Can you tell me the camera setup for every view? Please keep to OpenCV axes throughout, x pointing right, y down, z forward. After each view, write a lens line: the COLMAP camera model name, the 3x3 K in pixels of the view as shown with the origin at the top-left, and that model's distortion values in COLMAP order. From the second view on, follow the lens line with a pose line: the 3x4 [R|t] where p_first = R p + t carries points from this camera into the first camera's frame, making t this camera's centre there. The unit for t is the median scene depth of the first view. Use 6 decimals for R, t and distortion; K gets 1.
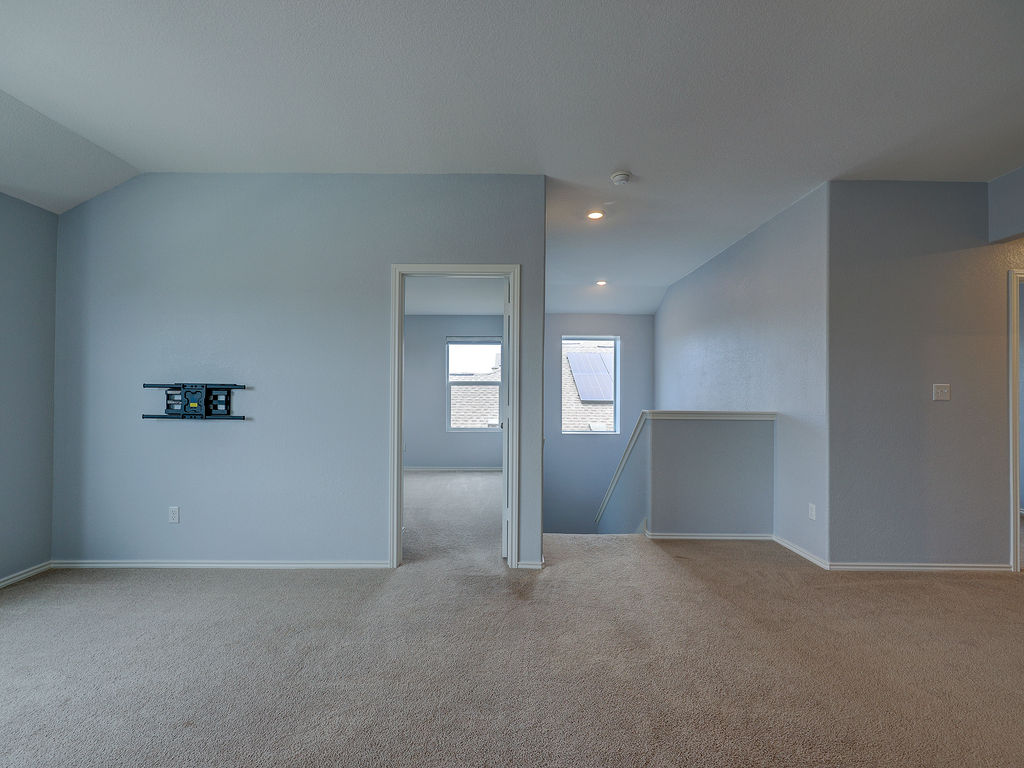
lens RADIAL K [[484.7, 0, 511.0], [0, 484.7, 388.2], [0, 0, 1]] dist [0.002686, 0.000259]
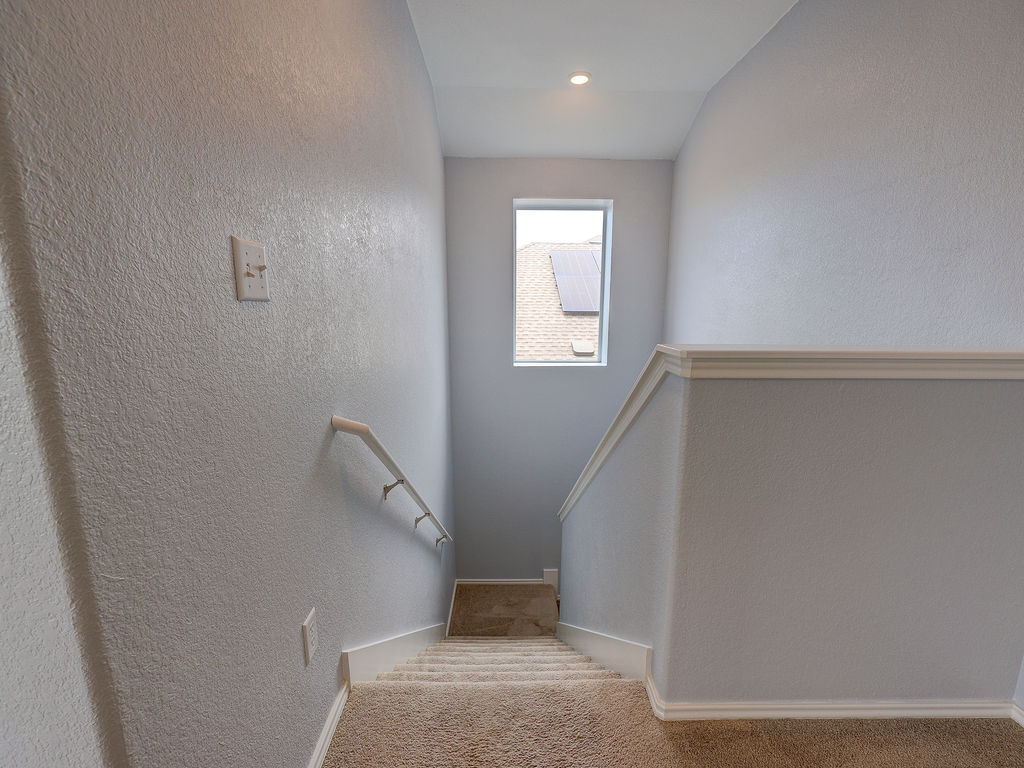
lens RADIAL K [[484.7, 0, 511.0], [0, 484.7, 388.2], [0, 0, 1]] dist [0.002686, 0.000259]
pose [[0.999979, -0.002095, 0.006134, 0.110864], [0.000940, 0.983196, 0.182551, 0.010220], [-0.006414, -0.182542, 0.983177, 0.436369]]
